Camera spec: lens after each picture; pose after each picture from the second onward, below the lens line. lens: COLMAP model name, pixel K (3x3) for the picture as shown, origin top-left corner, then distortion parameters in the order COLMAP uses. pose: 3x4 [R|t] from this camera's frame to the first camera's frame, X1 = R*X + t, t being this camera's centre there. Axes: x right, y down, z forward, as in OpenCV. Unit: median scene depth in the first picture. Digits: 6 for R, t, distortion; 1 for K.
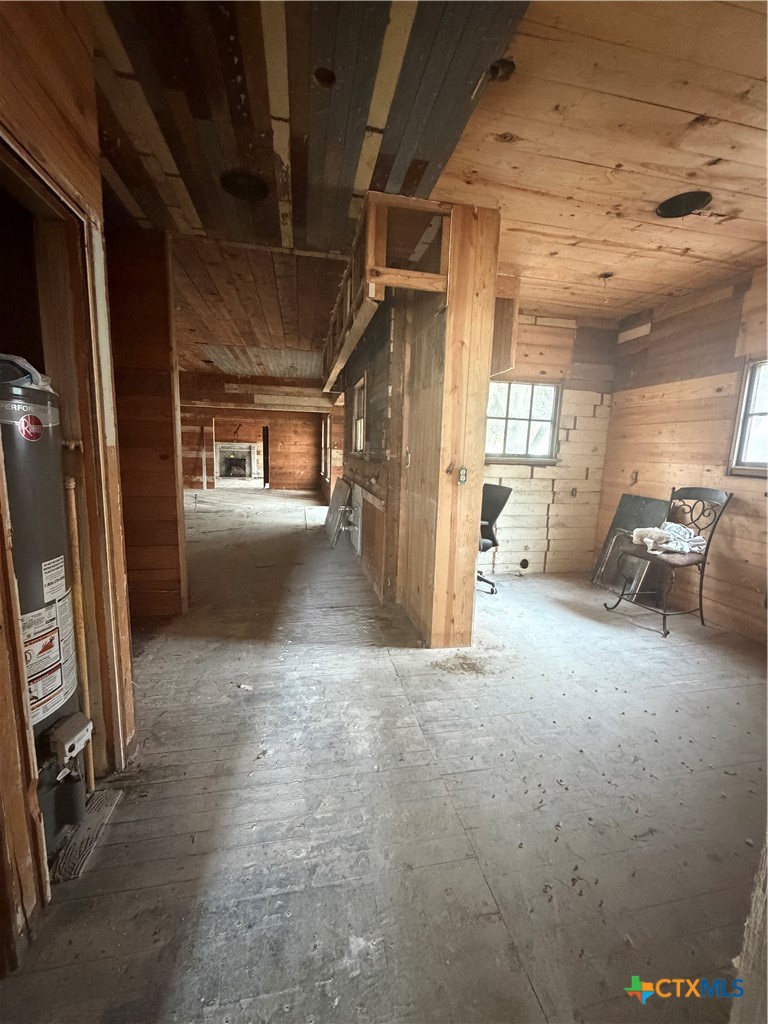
lens RADIAL K [[409.3, 0, 381.9], [0, 409.3, 510.9], [0, 0, 1]] dist [0.000342, -0.000103]
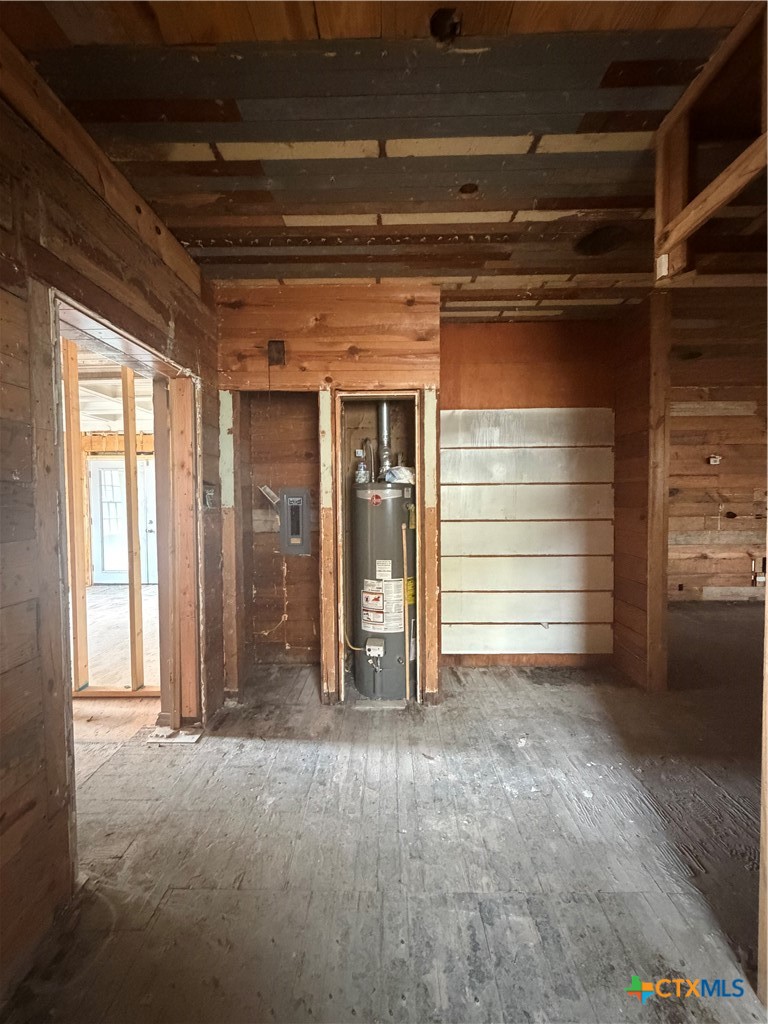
lens RADIAL K [[409.3, 0, 381.6], [0, 409.3, 510.2], [0, 0, 1]] dist [0.000342, -0.000103]
pose [[-0.218704, 0.005086, -0.975778, 0.837453], [-0.143407, 0.988961, 0.037297, -0.143985], [0.965196, 0.148090, -0.215560, 0.921520]]
